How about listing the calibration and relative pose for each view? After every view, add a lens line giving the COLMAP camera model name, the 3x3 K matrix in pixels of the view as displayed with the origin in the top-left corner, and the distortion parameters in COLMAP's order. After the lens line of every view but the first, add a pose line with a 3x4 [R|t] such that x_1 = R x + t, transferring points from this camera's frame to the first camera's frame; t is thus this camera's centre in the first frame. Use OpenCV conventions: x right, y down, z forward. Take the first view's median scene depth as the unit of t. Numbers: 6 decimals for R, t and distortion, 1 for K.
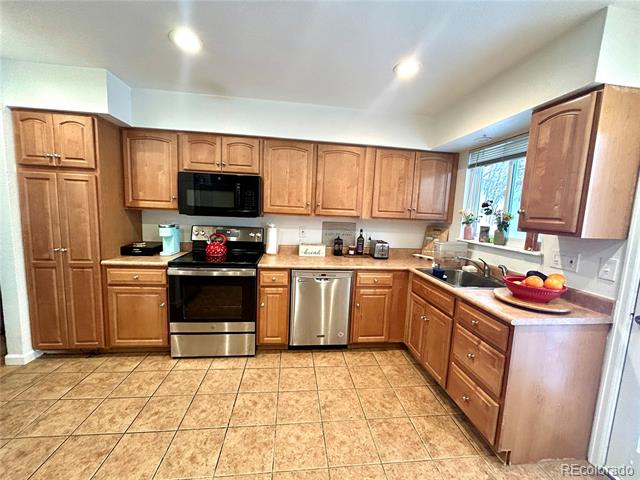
lens RADIAL K [[256.7, 0, 320.7], [0, 256.7, 239.1], [0, 0, 1]] dist [-0.002497, 0.001282]
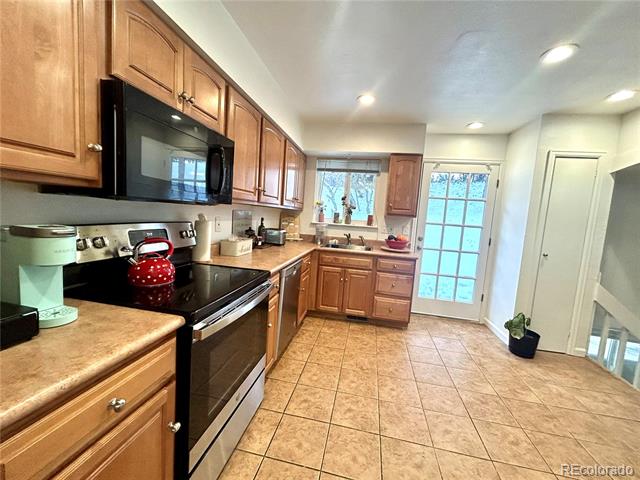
lens RADIAL K [[256.7, 0, 320.6], [0, 256.7, 239.1], [0, 0, 1]] dist [-0.002497, 0.001282]
pose [[0.307905, -0.117383, 0.944148, -0.890976], [0.055029, 0.992896, 0.105497, -0.064038], [-0.949824, 0.019472, 0.312177, 0.651123]]
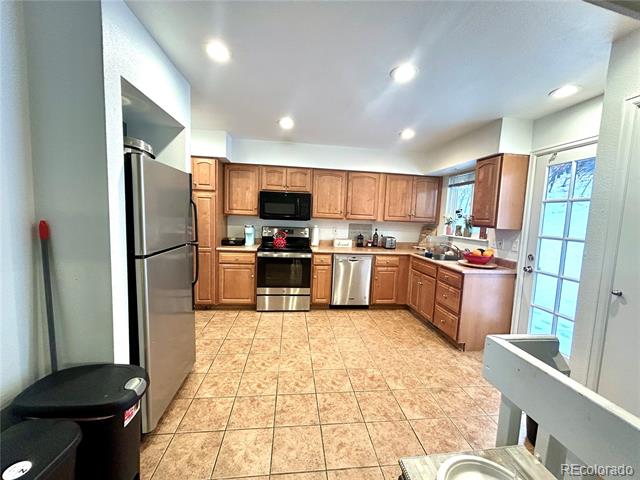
lens RADIAL K [[256.7, 0, 321.3], [0, 256.7, 239.0], [0, 0, 1]] dist [-0.002497, 0.001282]
pose [[0.999992, -0.003858, -0.000554, -0.195202], [0.003842, 0.999676, -0.025168, 0.070146], [0.000651, 0.025165, 0.999683, -0.570858]]
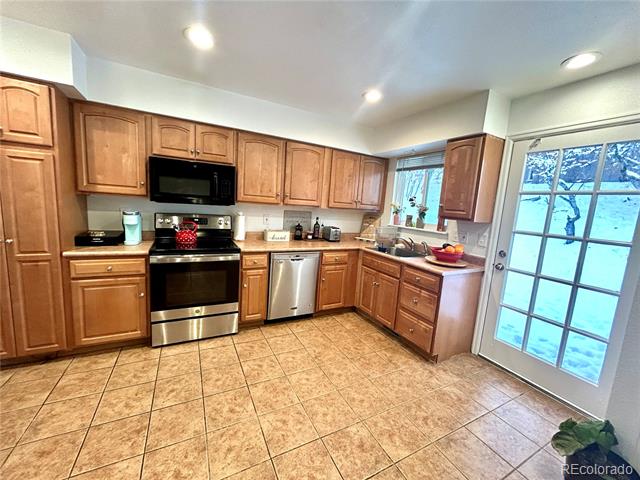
lens RADIAL K [[256.7, 0, 320.9], [0, 256.7, 239.0], [0, 0, 1]] dist [-0.002497, 0.001282]
pose [[0.933772, -0.029210, 0.356673, -0.324550], [0.013392, 0.998817, 0.046739, 0.008998], [-0.357617, -0.038867, 0.933059, -0.138369]]
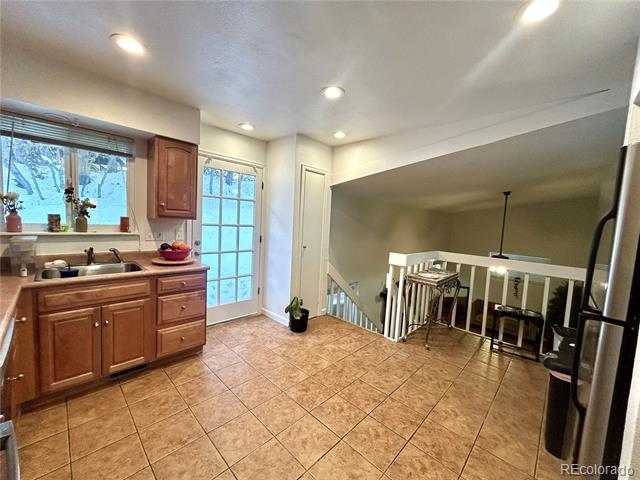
lens RADIAL K [[256.7, 0, 320.7], [0, 256.7, 239.3], [0, 0, 1]] dist [-0.002497, 0.001282]
pose [[-0.631302, -0.135106, 0.763678, -0.672294], [0.008476, 0.983448, 0.180993, -0.123989], [-0.775491, 0.120734, -0.619707, 0.887563]]
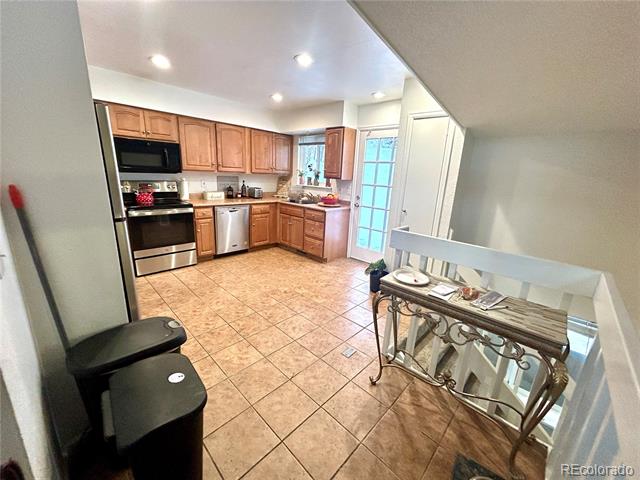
lens RADIAL K [[256.7, 0, 320.7], [0, 256.7, 238.9], [0, 0, 1]] dist [-0.002497, 0.001282]
pose [[0.774349, -0.164373, 0.611036, -0.644371], [0.058475, 0.980127, 0.189557, 0.053736], [-0.630051, -0.111053, 0.768572, -0.708333]]
